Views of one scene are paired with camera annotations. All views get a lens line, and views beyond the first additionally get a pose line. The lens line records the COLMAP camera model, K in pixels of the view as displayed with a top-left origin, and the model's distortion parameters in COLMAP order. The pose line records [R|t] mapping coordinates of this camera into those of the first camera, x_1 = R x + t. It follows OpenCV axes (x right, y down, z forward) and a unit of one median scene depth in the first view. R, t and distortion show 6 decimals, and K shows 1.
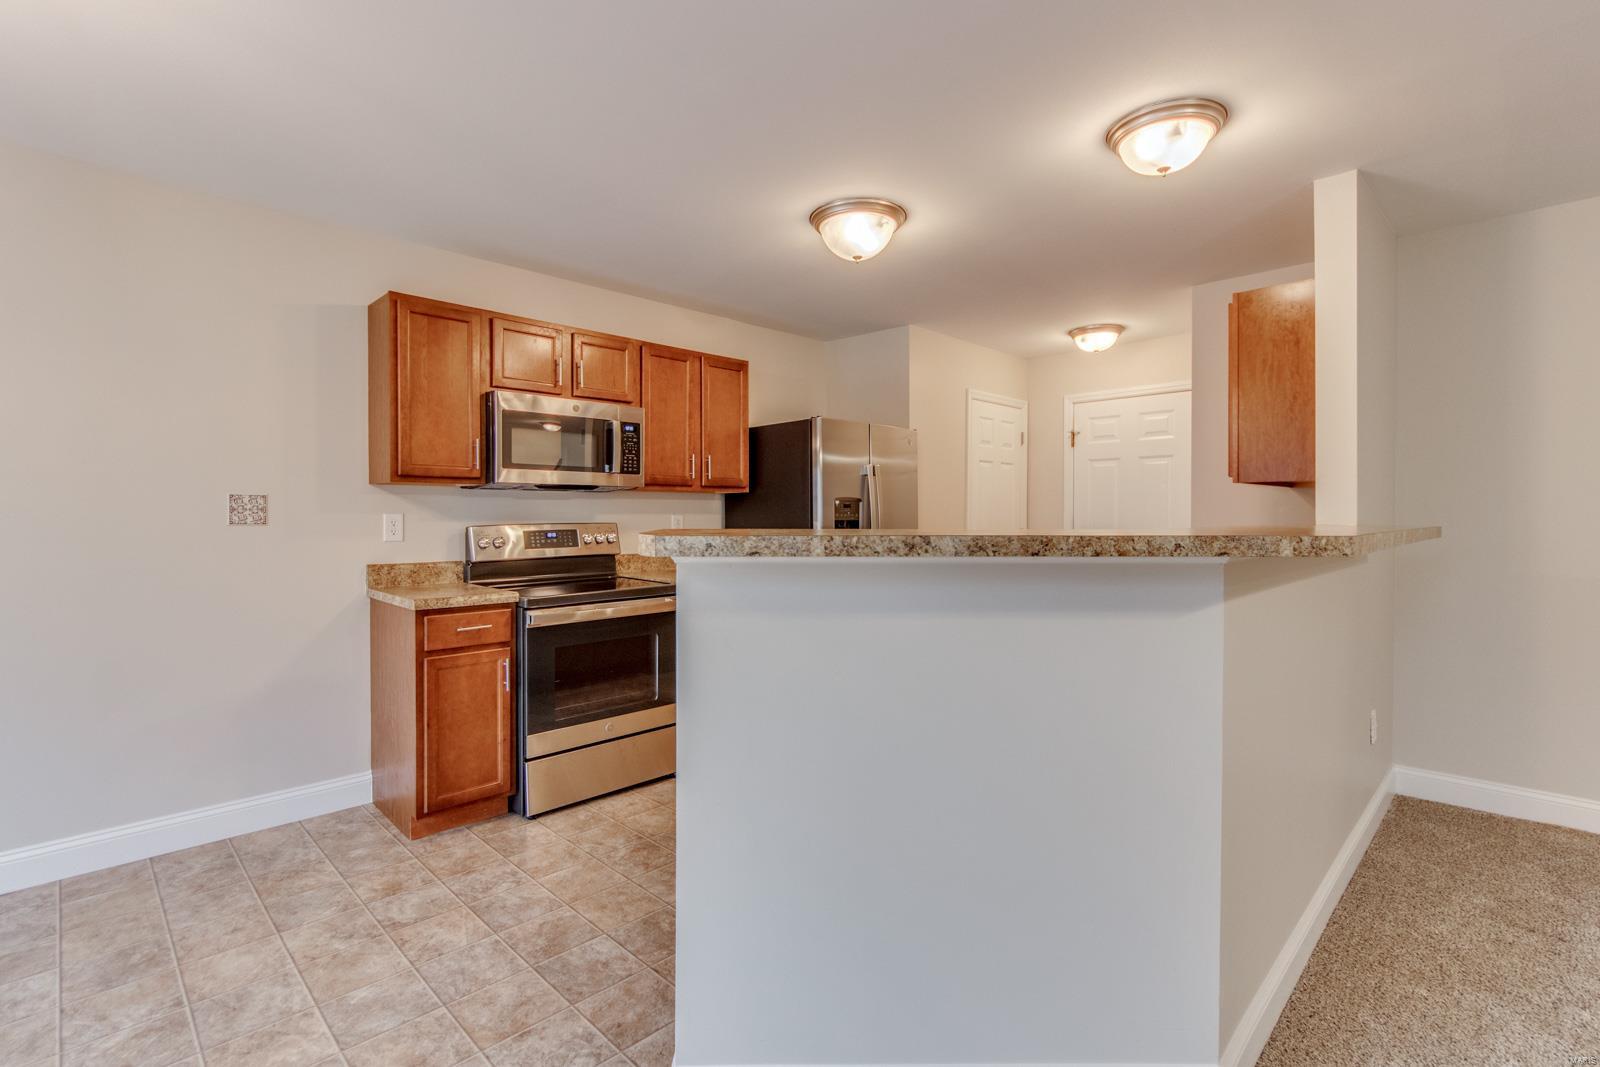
lens RADIAL K [[738.2, 0, 787.8], [0, 738.2, 531.1], [0, 0, 1]] dist [0.000716, -0.000443]
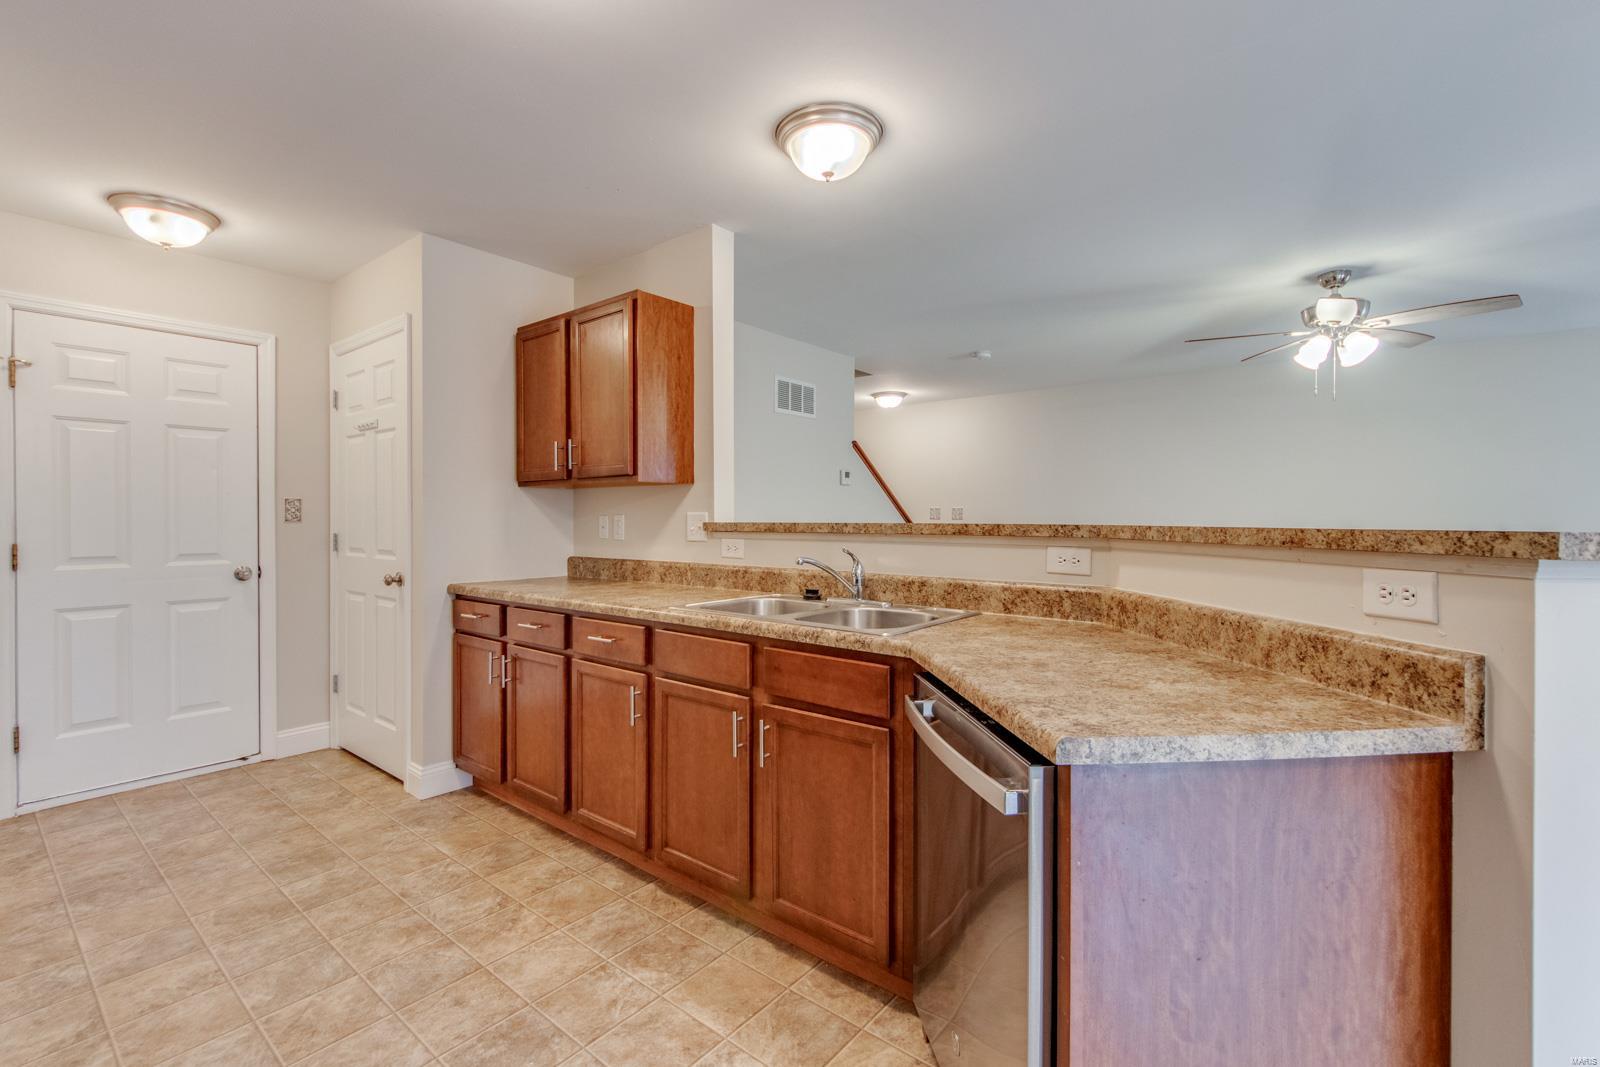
lens RADIAL K [[702.1, 0, 787.2], [0, 702.1, 521.8], [0, 0, 1]] dist [0.002271, -0.002998]
pose [[-0.108524, -0.004868, 0.994082, -0.359411], [0.018883, 0.999798, 0.006957, -0.015416], [-0.993914, 0.019526, -0.108410, 0.949342]]
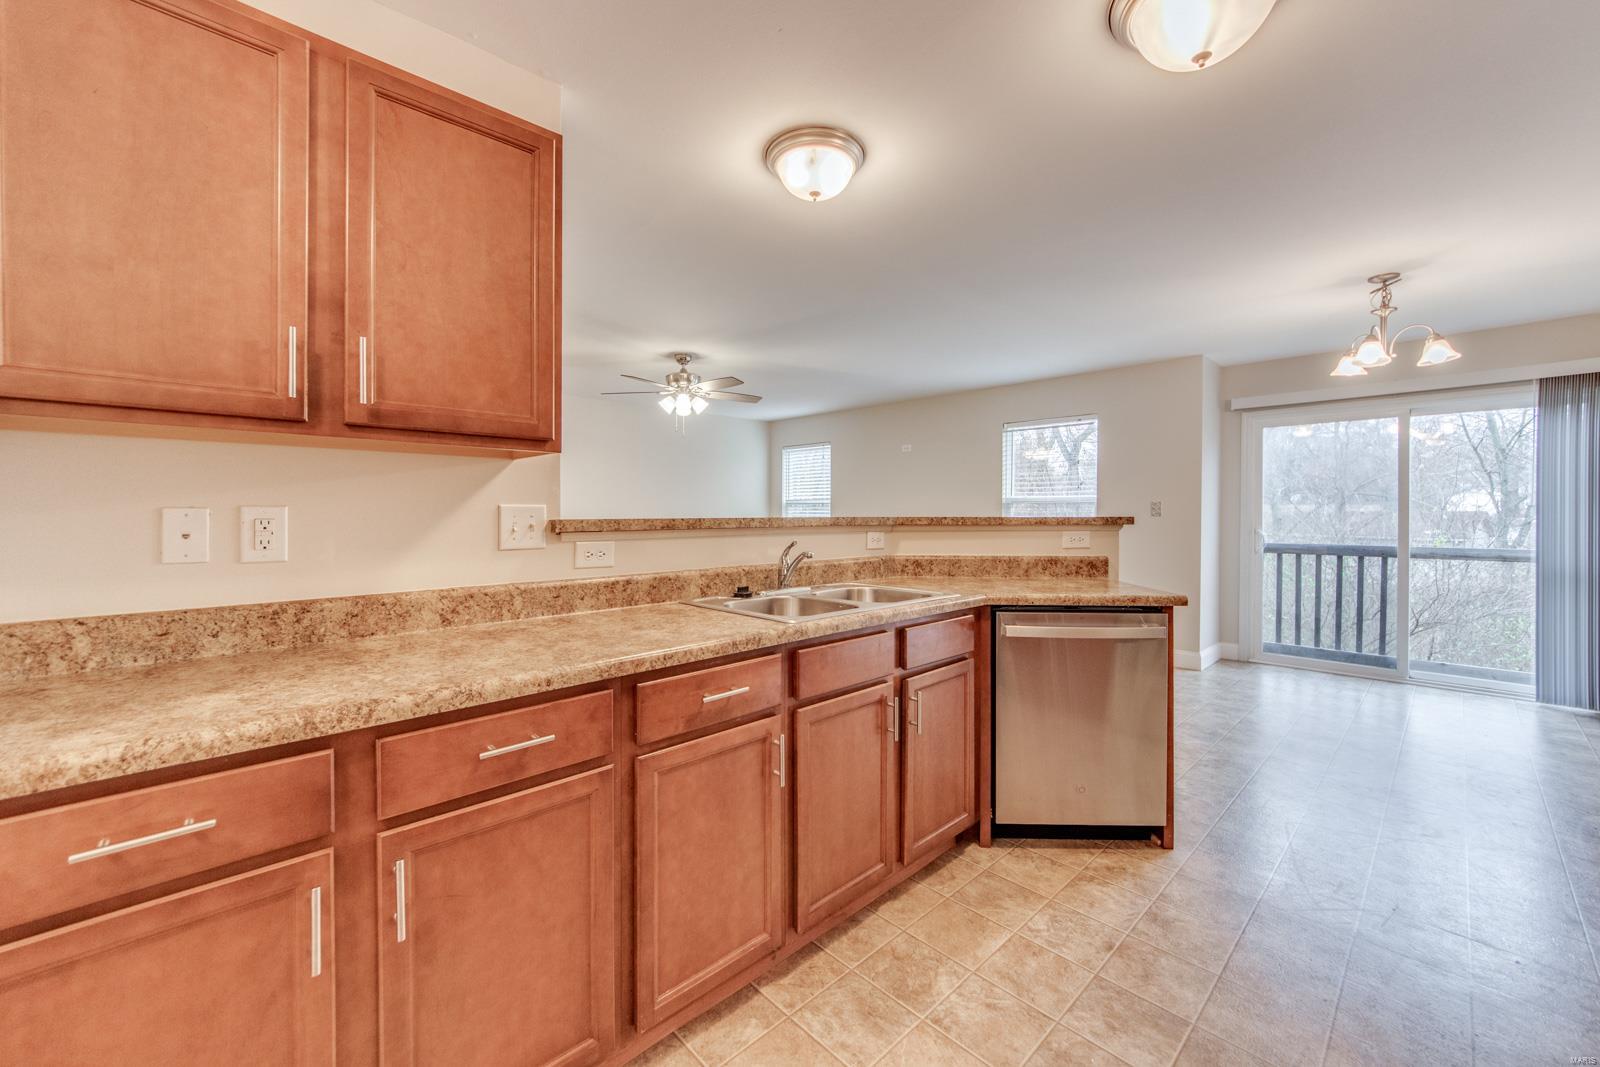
lens RADIAL K [[629.4, 0, 804.0], [0, 629.4, 502.8], [0, 0, 1]] dist [-0.002662, -0.000351]
pose [[-0.999940, -0.000745, 0.010897, 0.344304], [-0.000675, 0.999979, 0.006436, -0.029407], [-0.010902, 0.006428, -0.999920, 1.520245]]
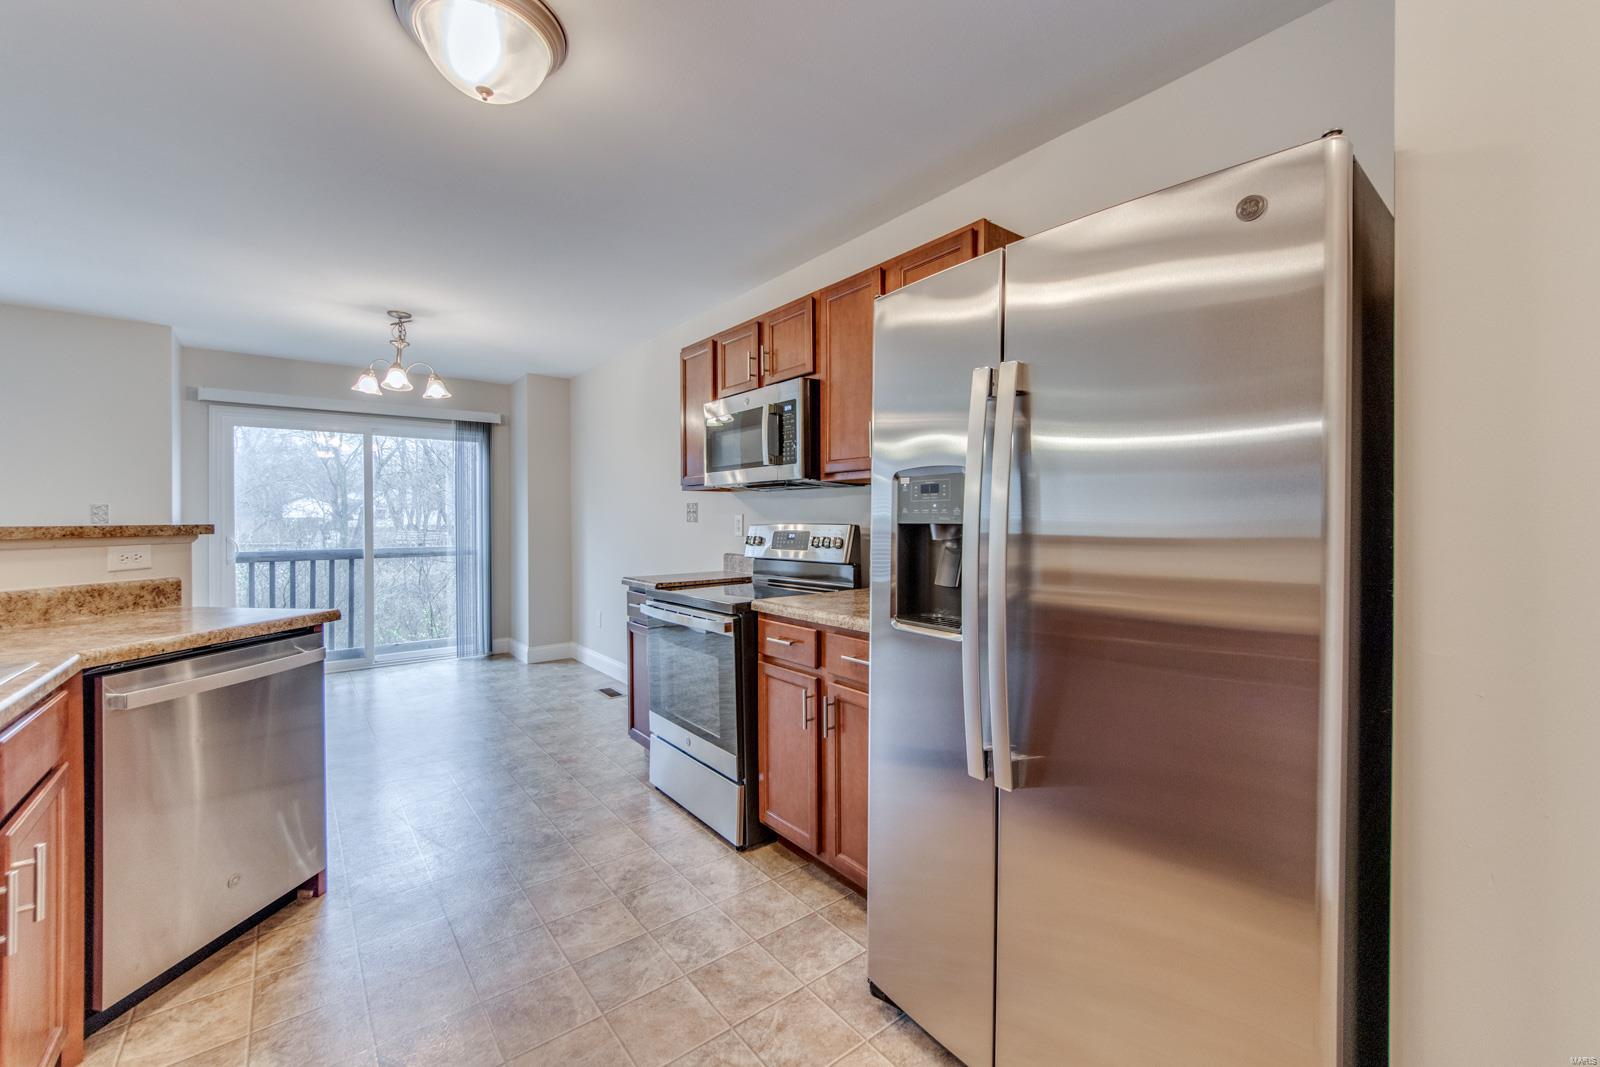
lens RADIAL K [[651.0, 0, 783.1], [0, 651.0, 512.5], [0, 0, 1]] dist [-0.003814, 0.000771]
pose [[-0.128274, -0.011277, -0.991675, 0.534655], [-0.023166, 0.999697, -0.008371, -0.026338], [0.991468, 0.021899, -0.128496, 1.348808]]
